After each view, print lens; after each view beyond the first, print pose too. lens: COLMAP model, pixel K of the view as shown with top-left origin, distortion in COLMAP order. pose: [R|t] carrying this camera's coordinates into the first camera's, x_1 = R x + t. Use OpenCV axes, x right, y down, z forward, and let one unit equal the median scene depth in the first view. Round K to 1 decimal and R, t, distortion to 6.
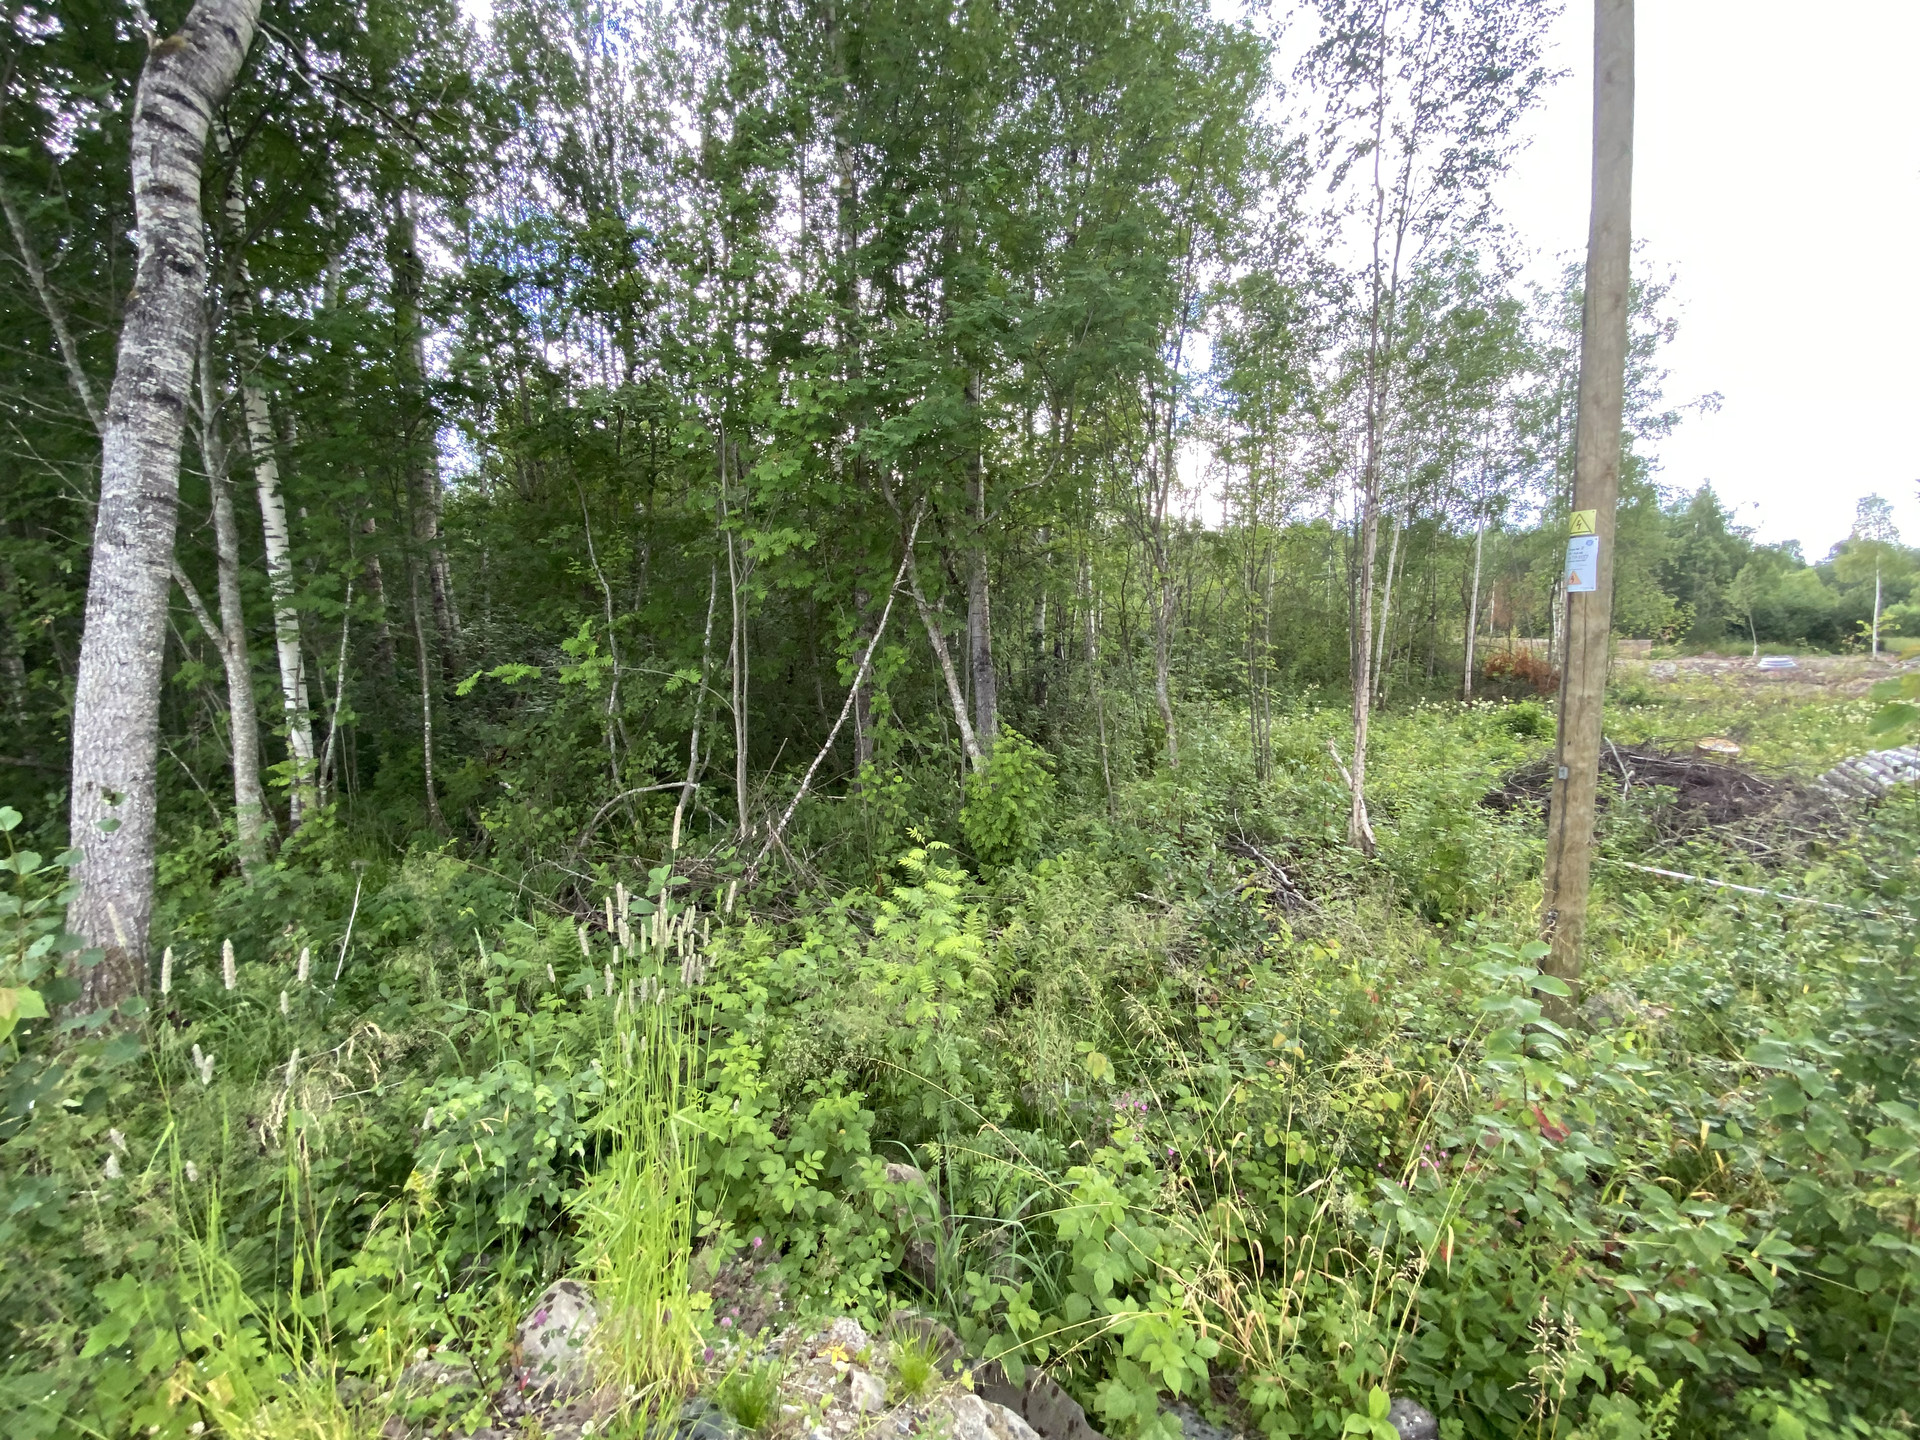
lens RADIAL K [[784.5, 0, 955.1], [0, 784.5, 721.8], [0, 0, 1]] dist [0.002174, -0.012797]
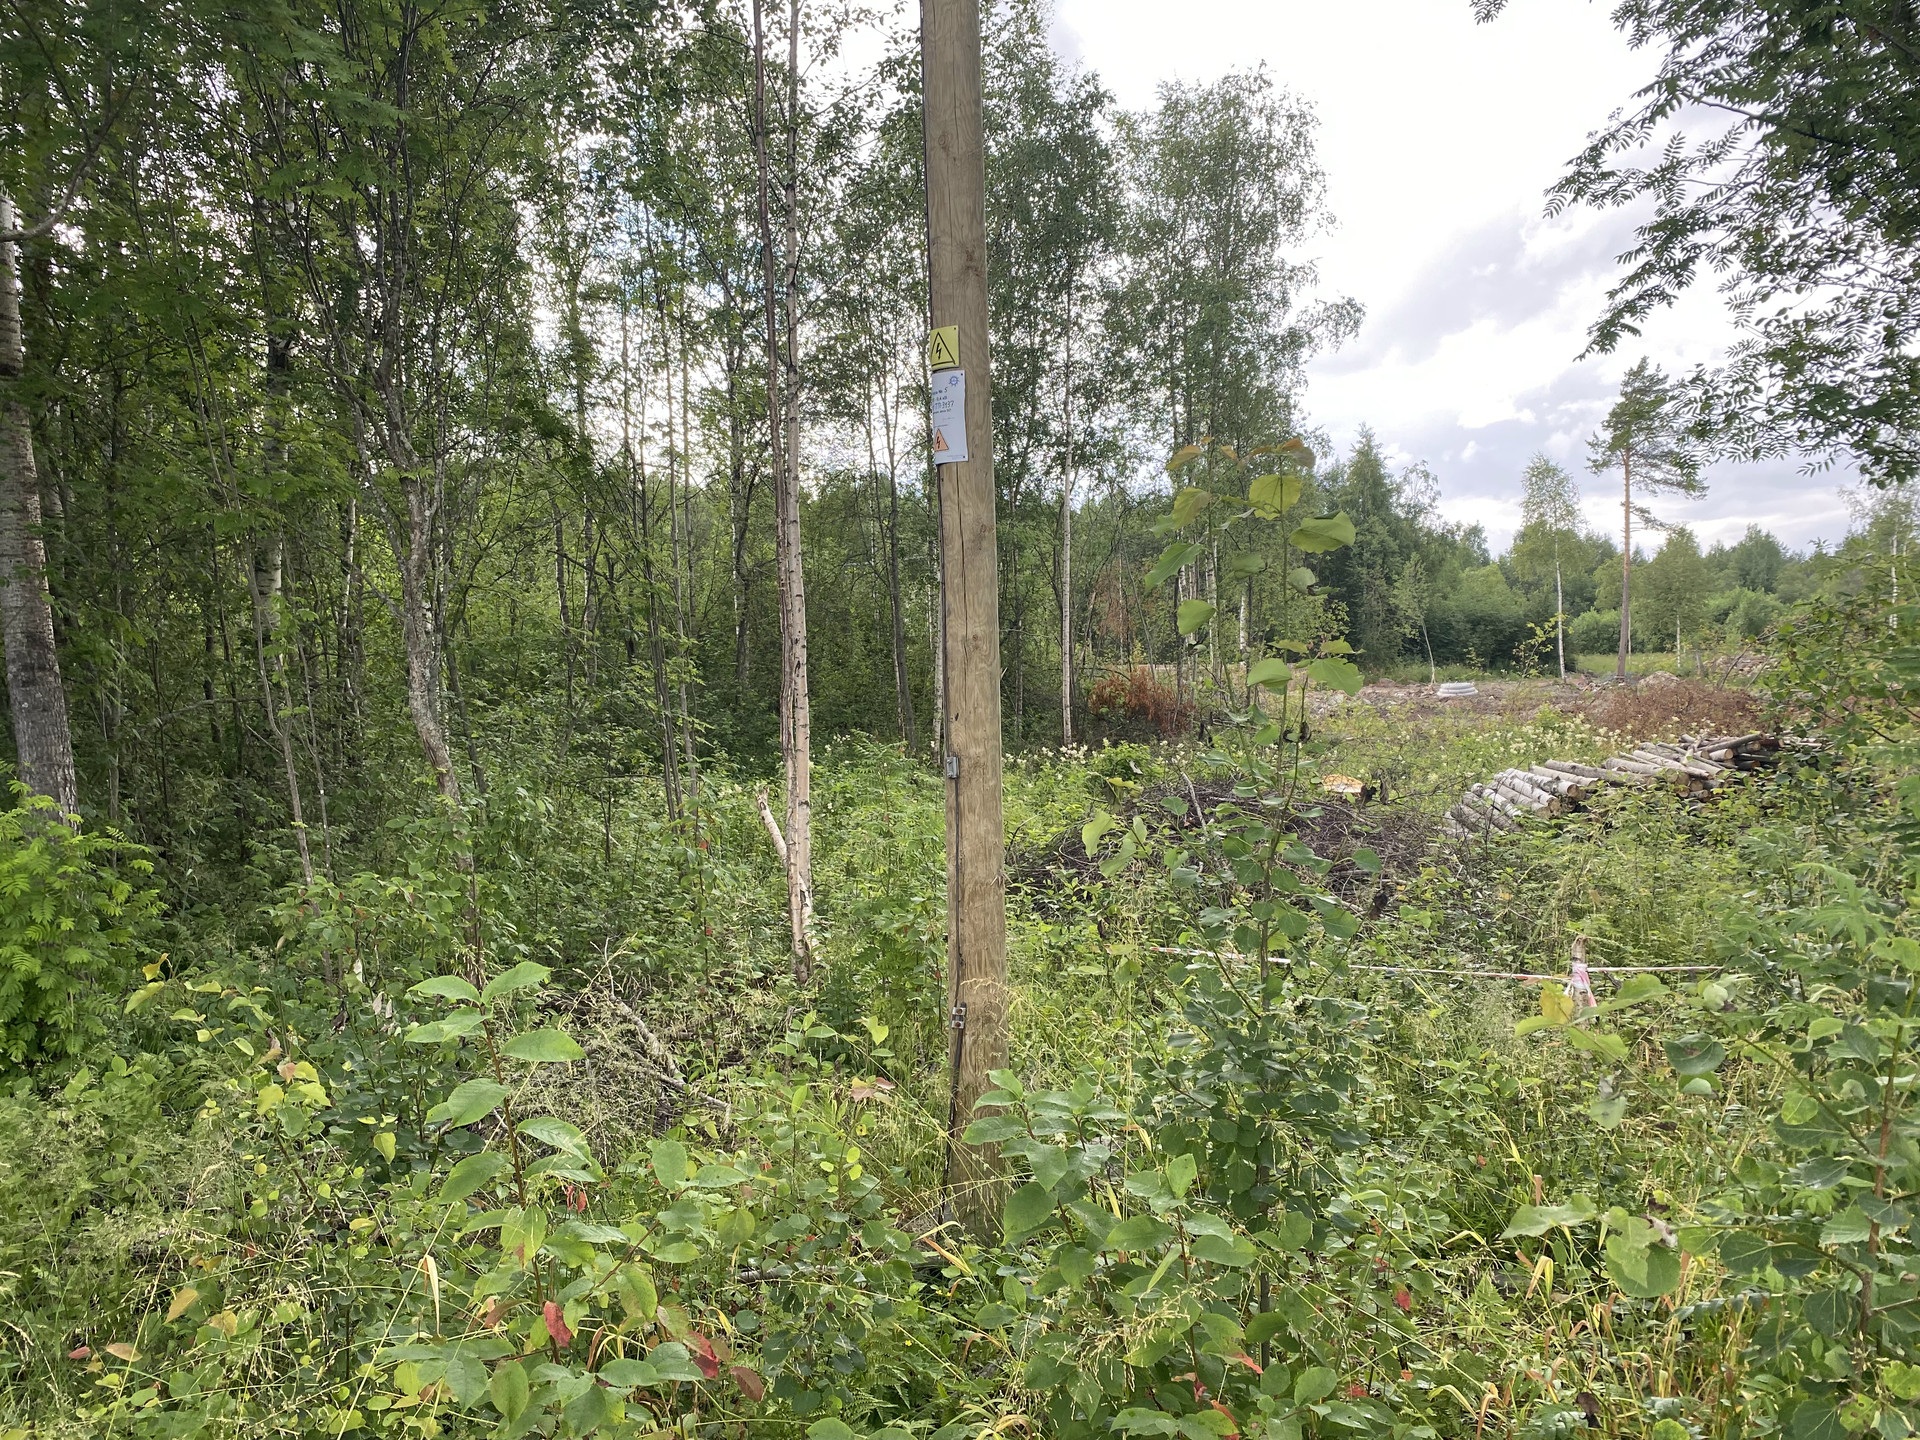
lens RADIAL K [[1465.3, 0, 960.0], [0, 1465.3, 720.0], [0, 0, 1]] dist [0.008656, -0.009646]
pose [[0.890421, -0.026040, 0.454392, 0.158598], [0.062875, 0.995827, -0.066140, 0.054491], [-0.450774, 0.087463, 0.888343, 0.022226]]
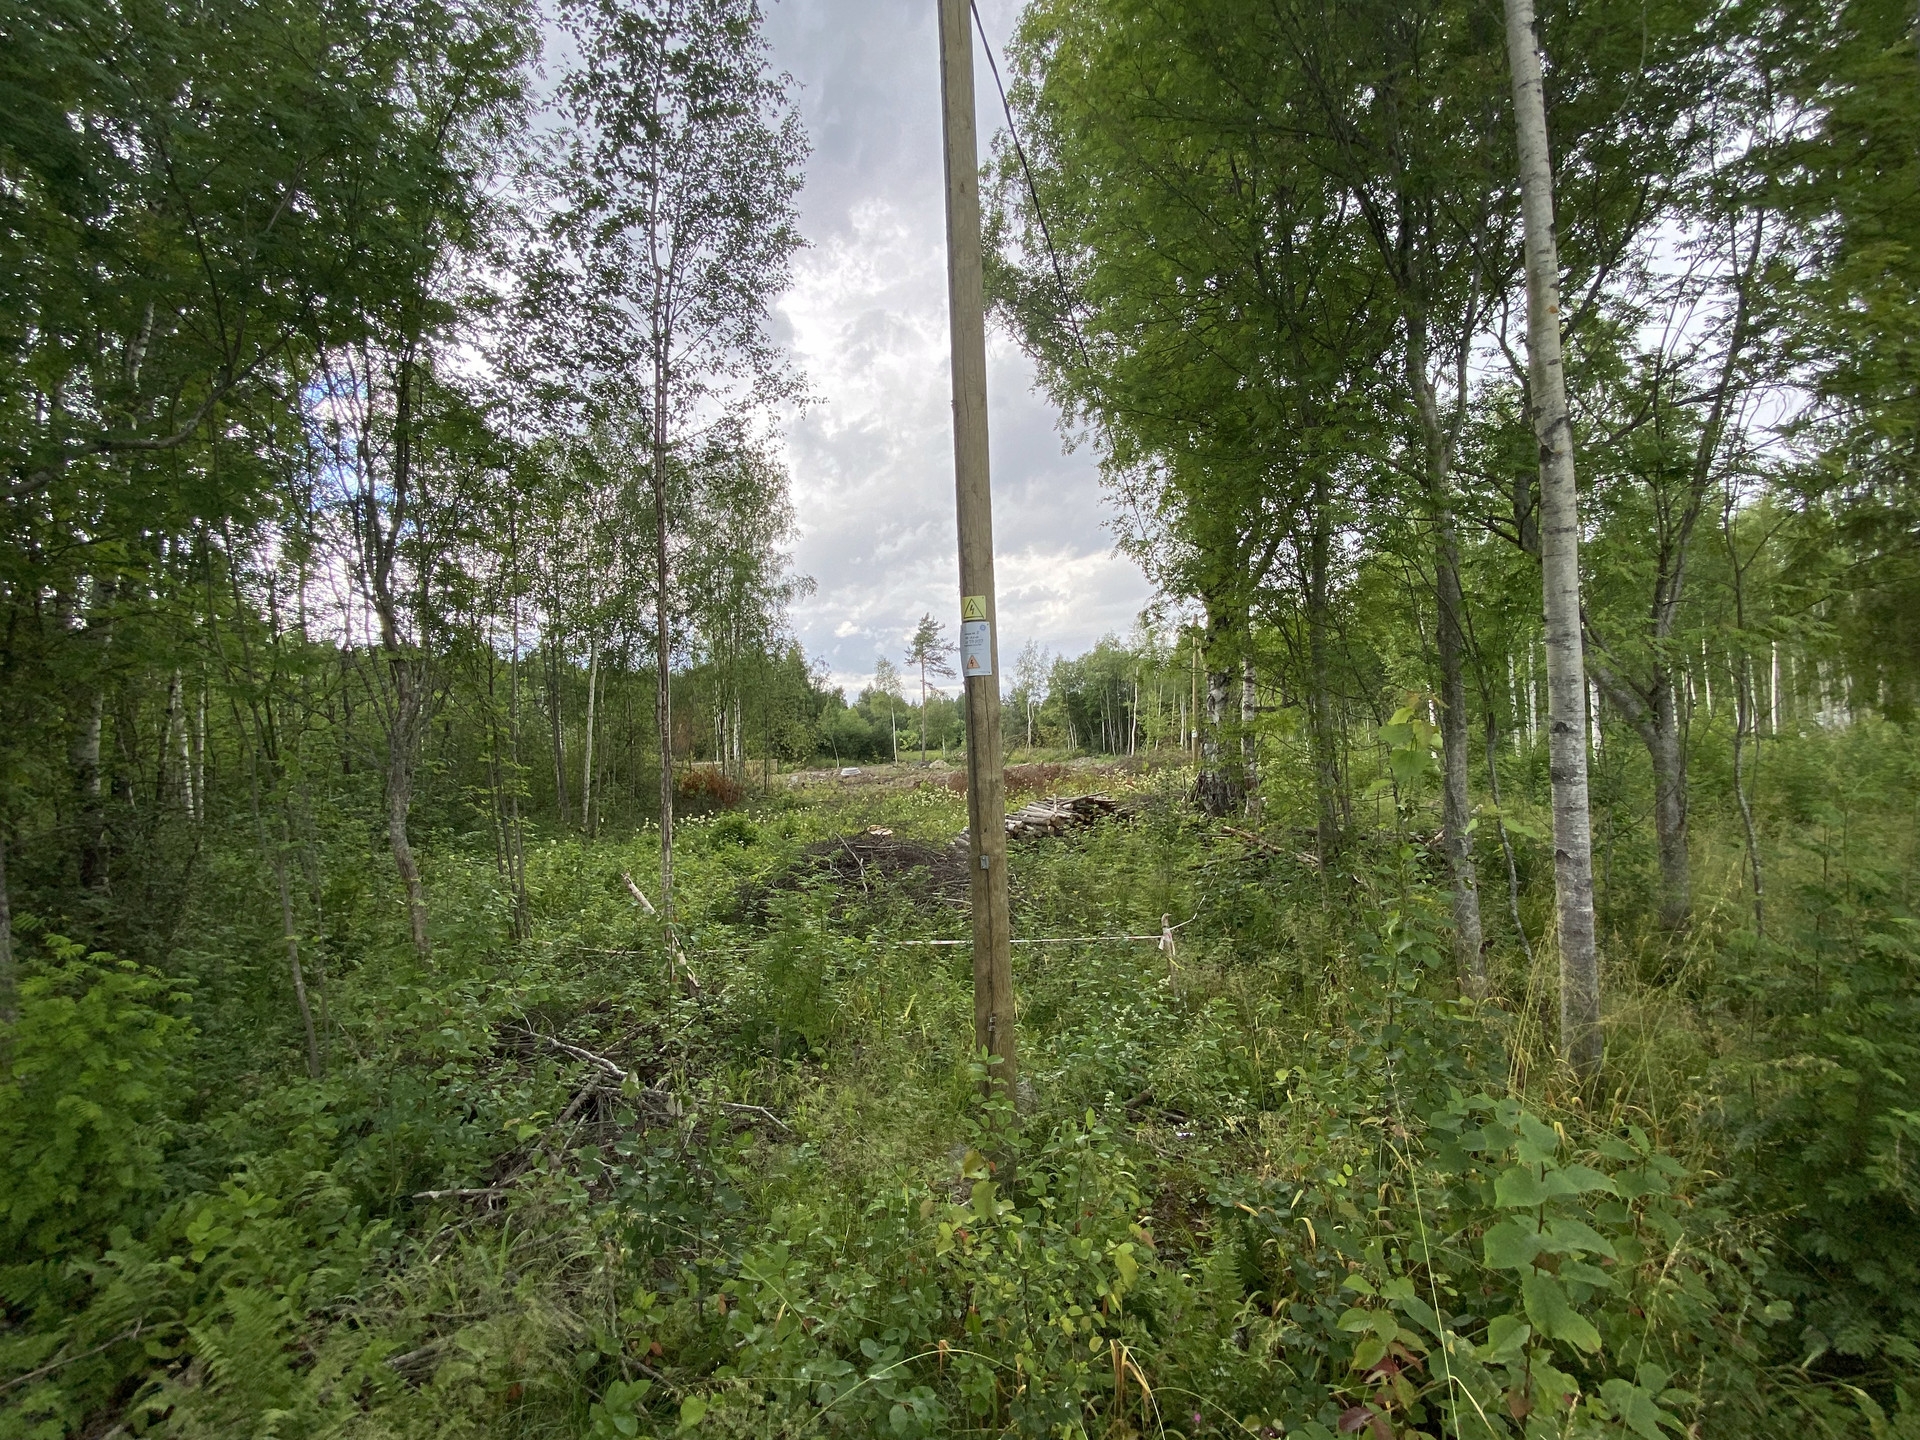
lens RADIAL K [[769.8, 0, 952.0], [0, 769.8, 722.1], [0, 0, 1]] dist [0.015003, -0.018659]
pose [[0.557242, 0.012702, 0.830253, -0.013021], [0.126503, 0.986913, -0.100003, -0.010119], [-0.820657, 0.160755, 0.548342, 0.284665]]
